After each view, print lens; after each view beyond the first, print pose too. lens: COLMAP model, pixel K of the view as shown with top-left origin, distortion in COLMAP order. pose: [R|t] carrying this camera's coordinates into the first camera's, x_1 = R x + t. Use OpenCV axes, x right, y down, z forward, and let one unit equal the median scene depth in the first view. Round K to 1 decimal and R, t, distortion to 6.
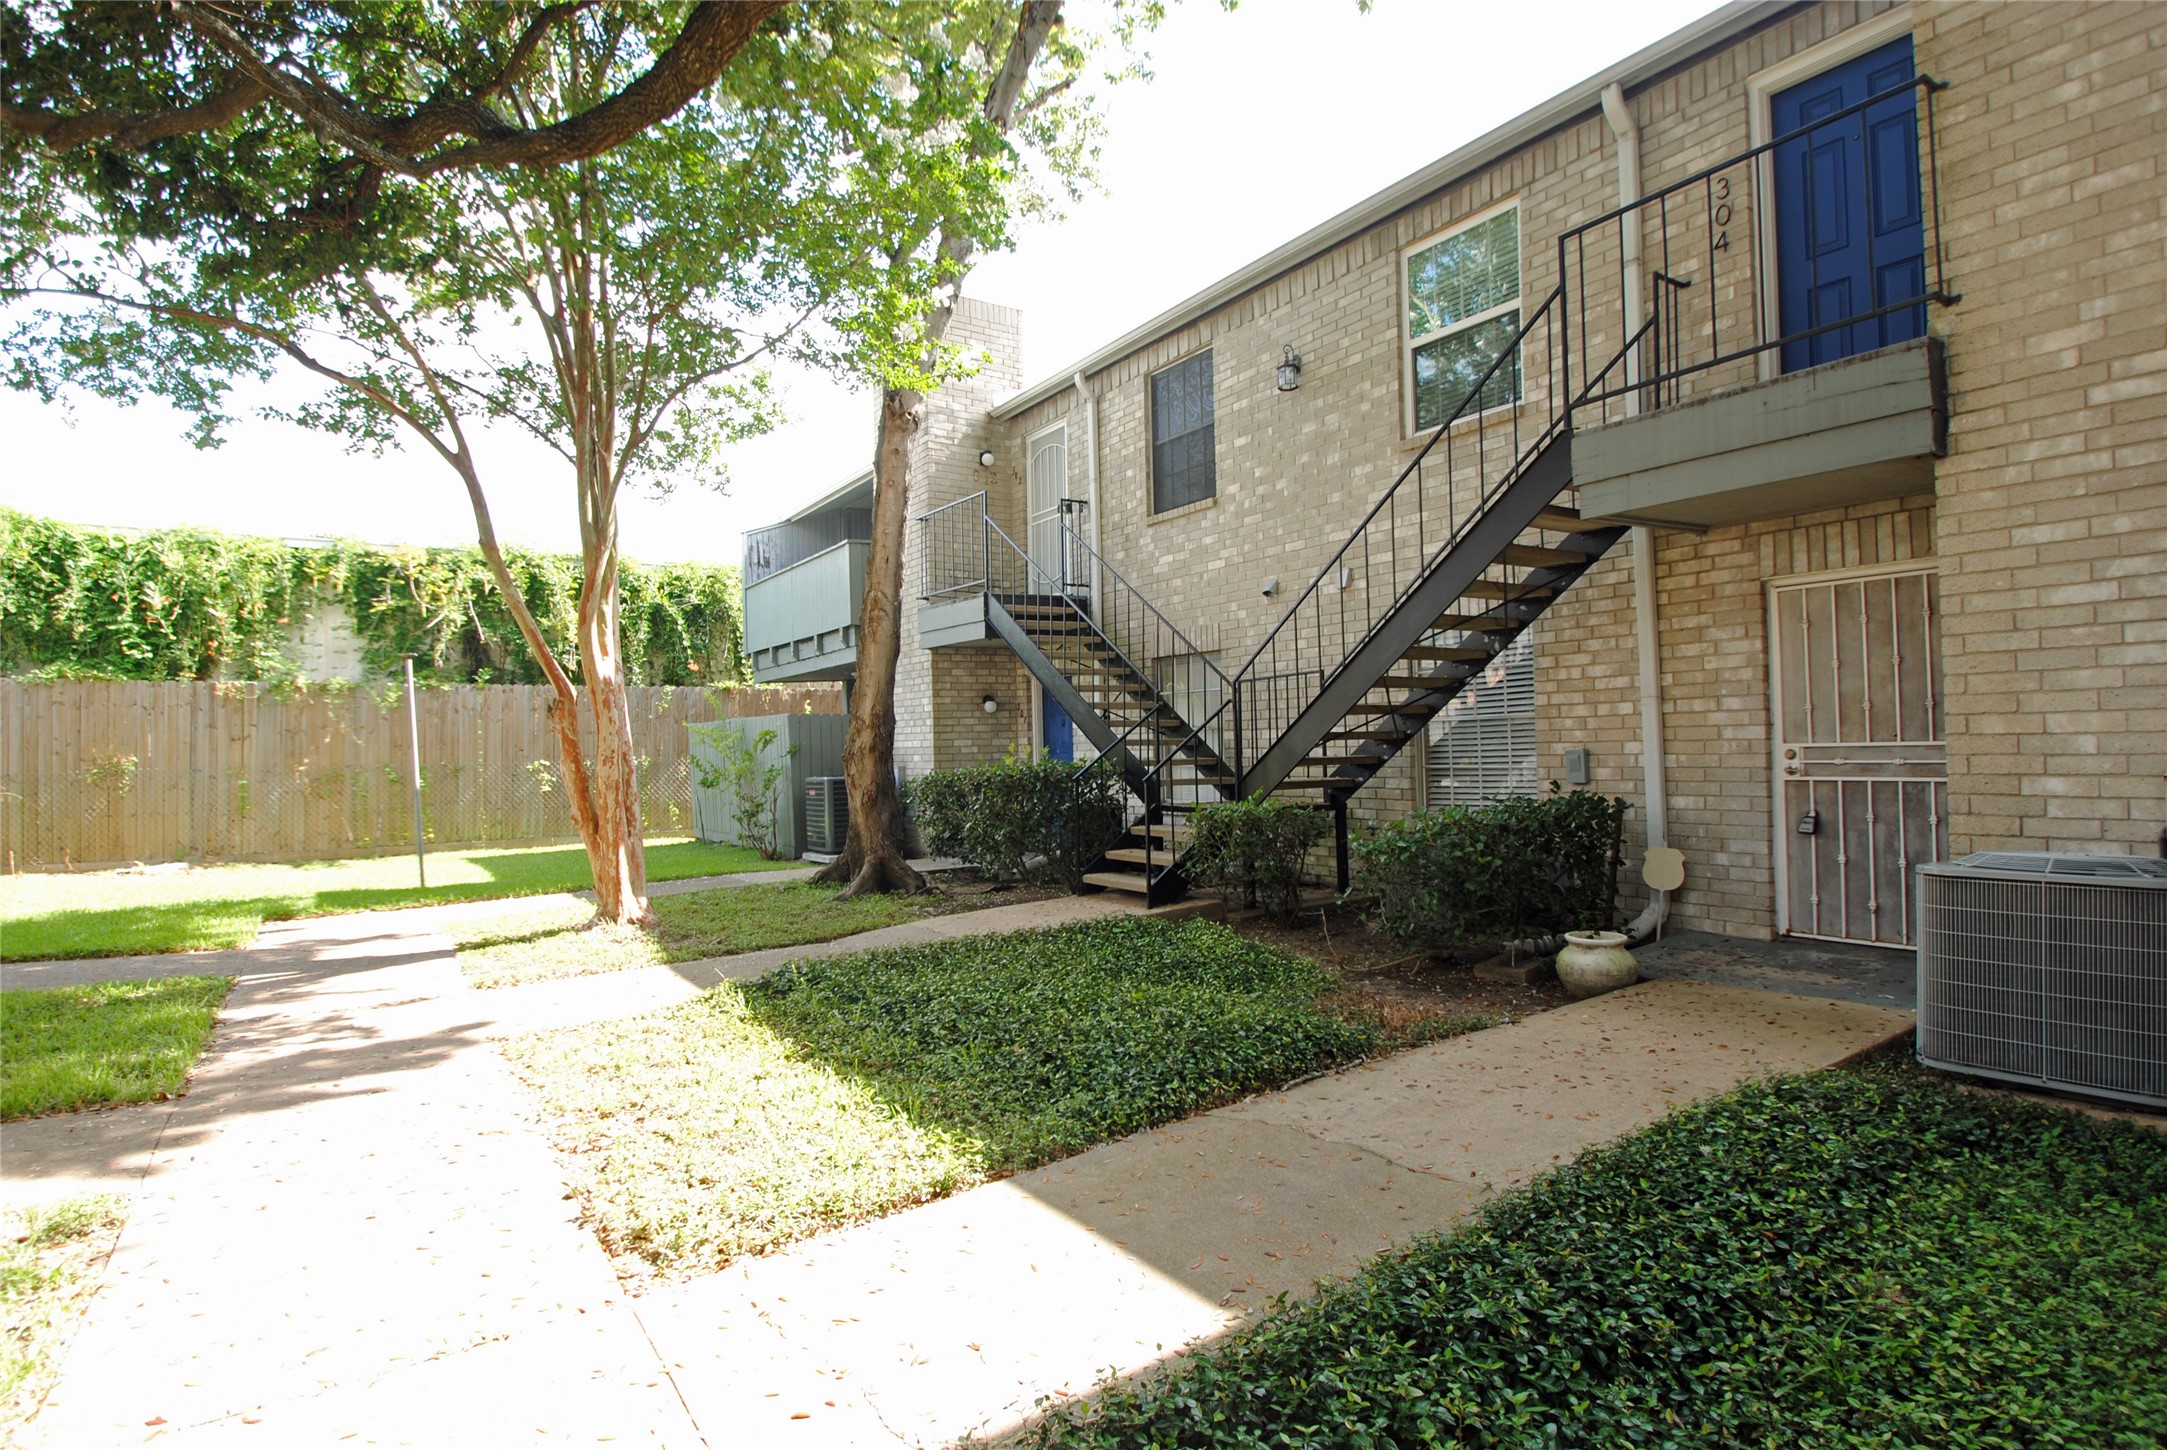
lens RADIAL K [[1134.3, 0, 1083.5], [0, 1134.3, 725.0], [0, 0, 1]] dist [-0.000200, 0.000039]
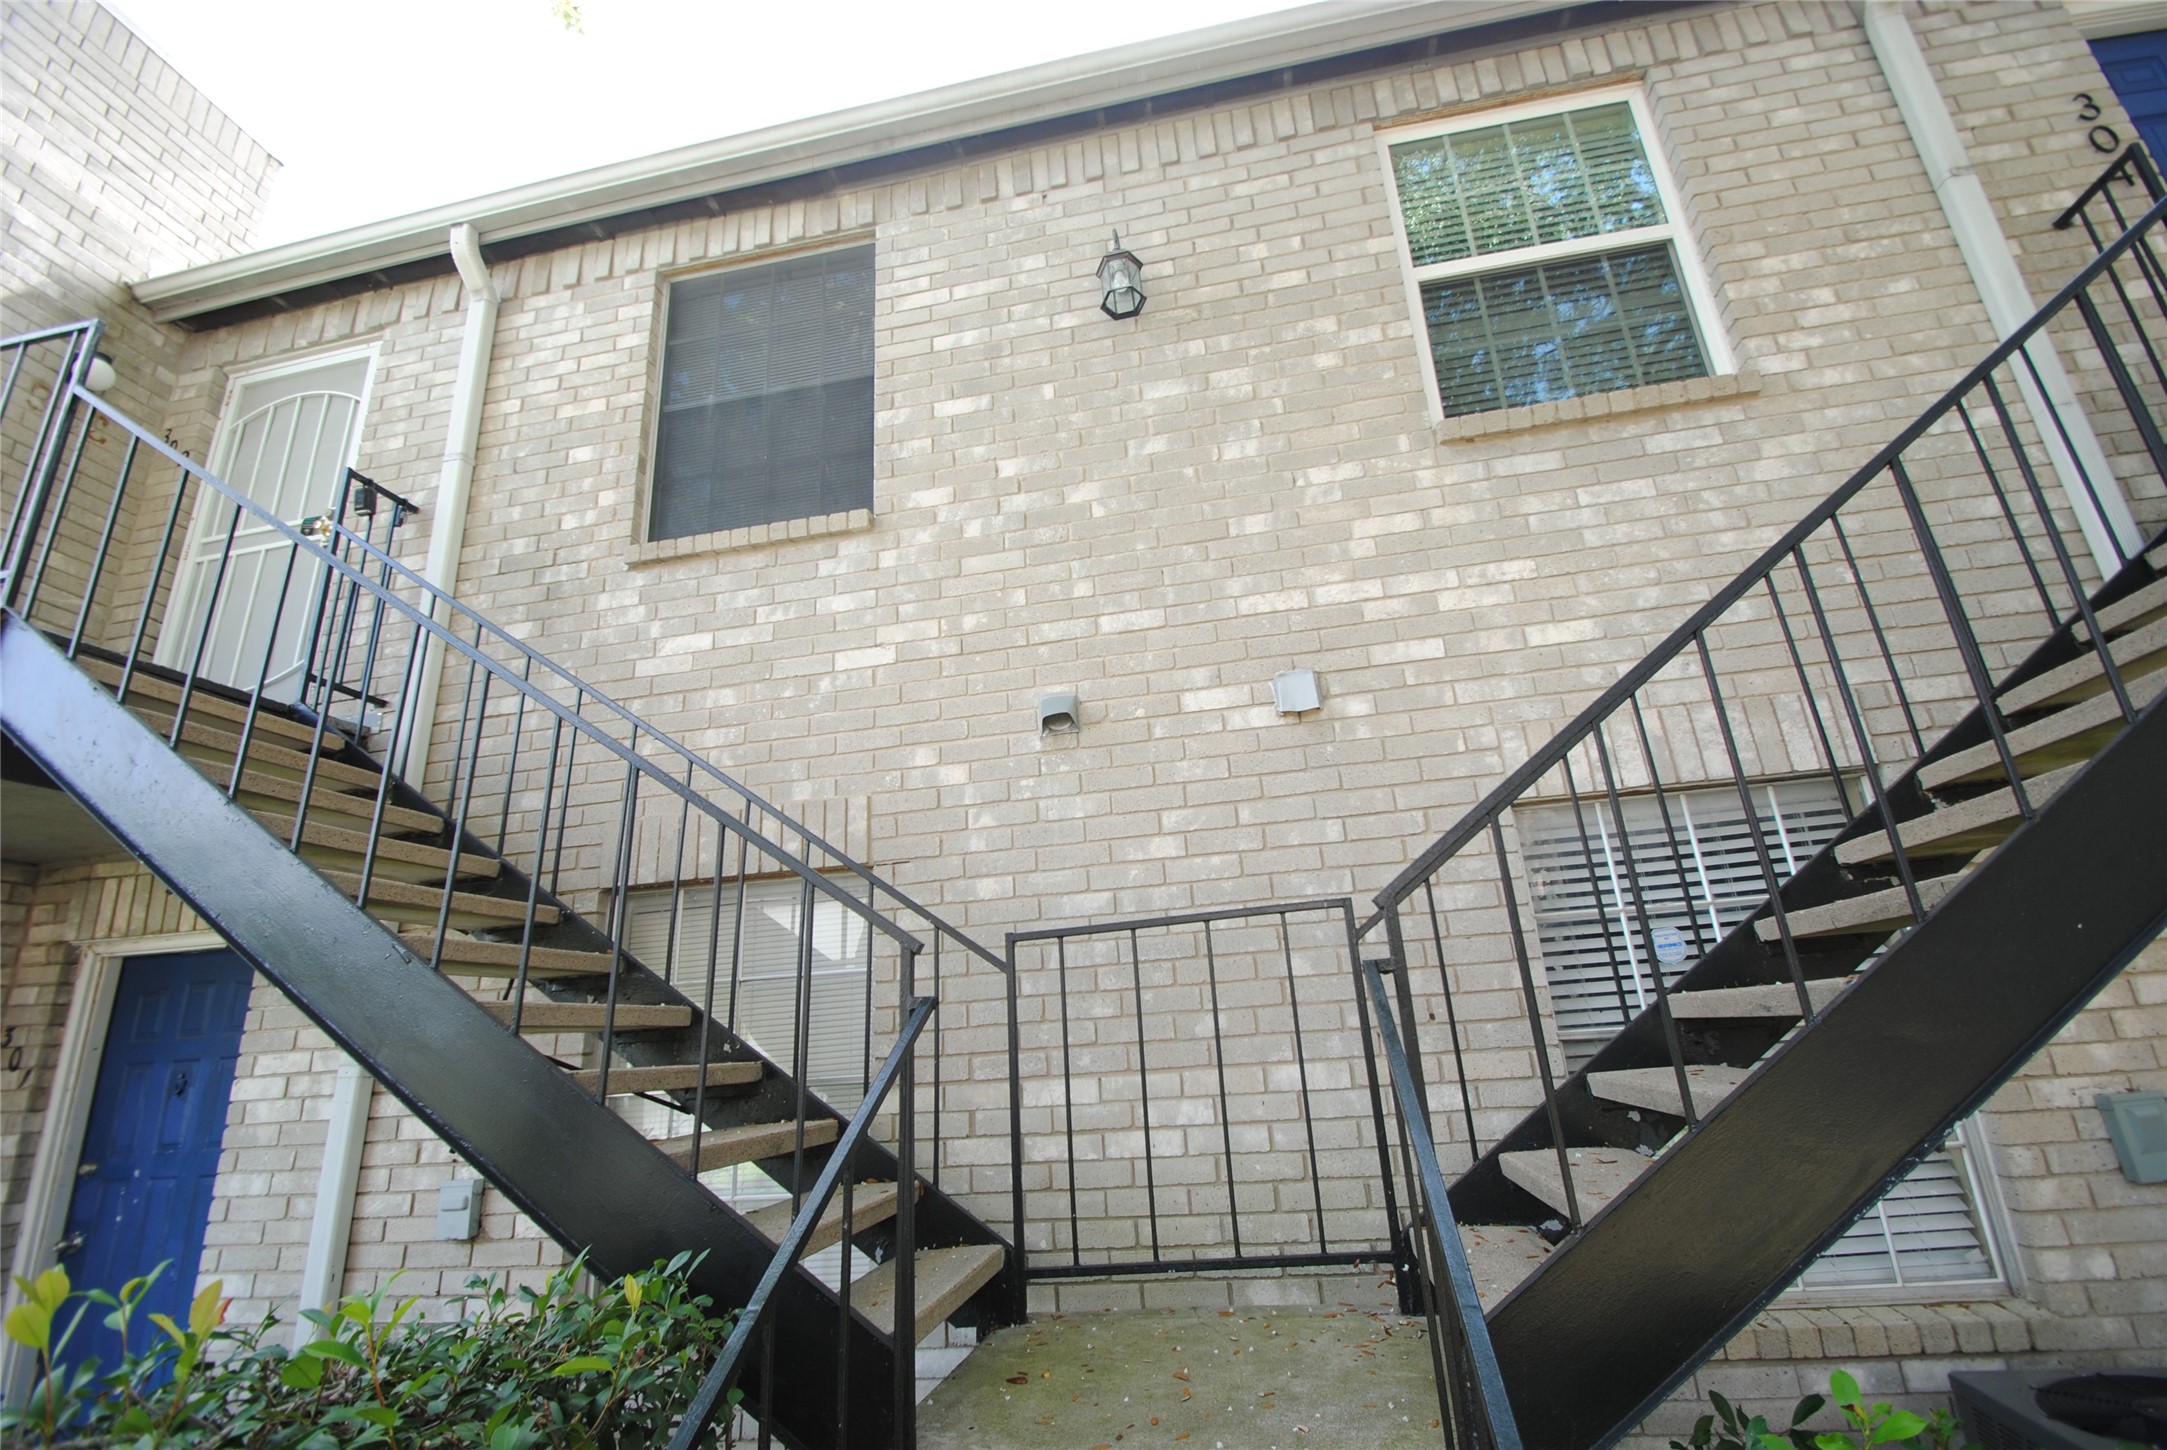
lens RADIAL K [[952.5, 0, 1091.8], [0, 952.5, 730.7], [0, 0, 1]] dist [0.019531, -0.018553]
pose [[0.692710, 0.204867, 0.691508, -0.051897], [0.032431, 0.948989, -0.313637, -0.004852], [-0.720487, 0.239686, 0.650730, 0.630081]]
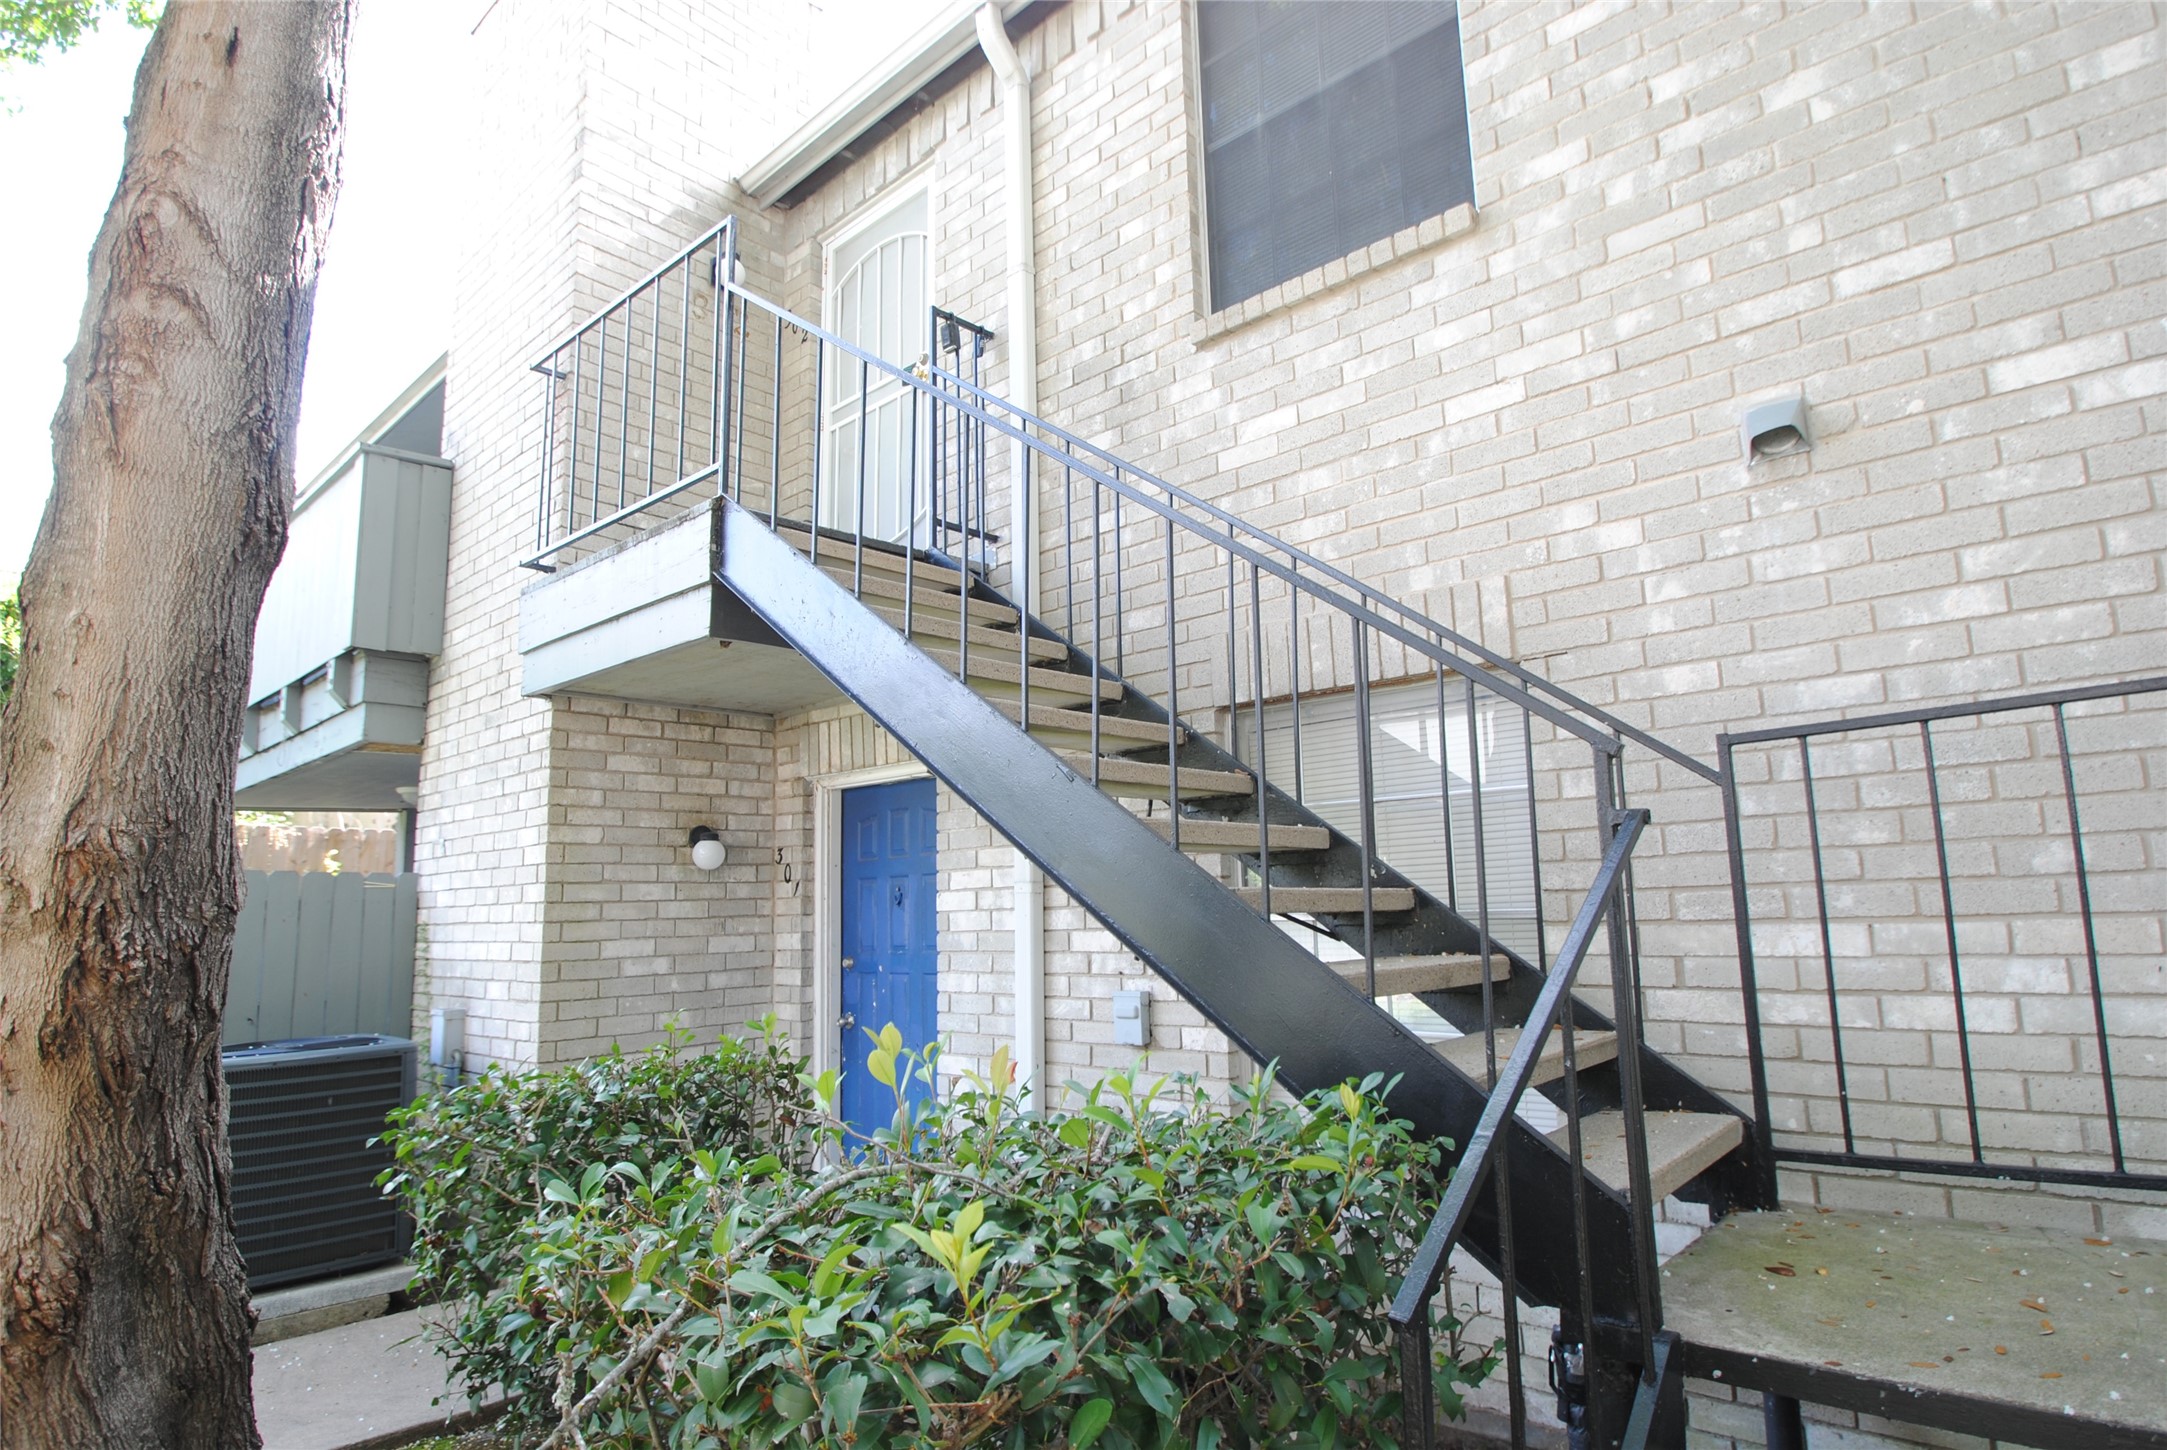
lens RADIAL K [[1152.3, 0, 1092.8], [0, 1152.3, 727.9], [0, 0, 1]] dist [-0.005395, -0.013139]
pose [[0.967728, 0.037544, 0.249186, -0.059479], [-0.001011, 0.989410, -0.145144, -0.001985], [-0.251996, 0.140208, 0.957518, 0.635524]]
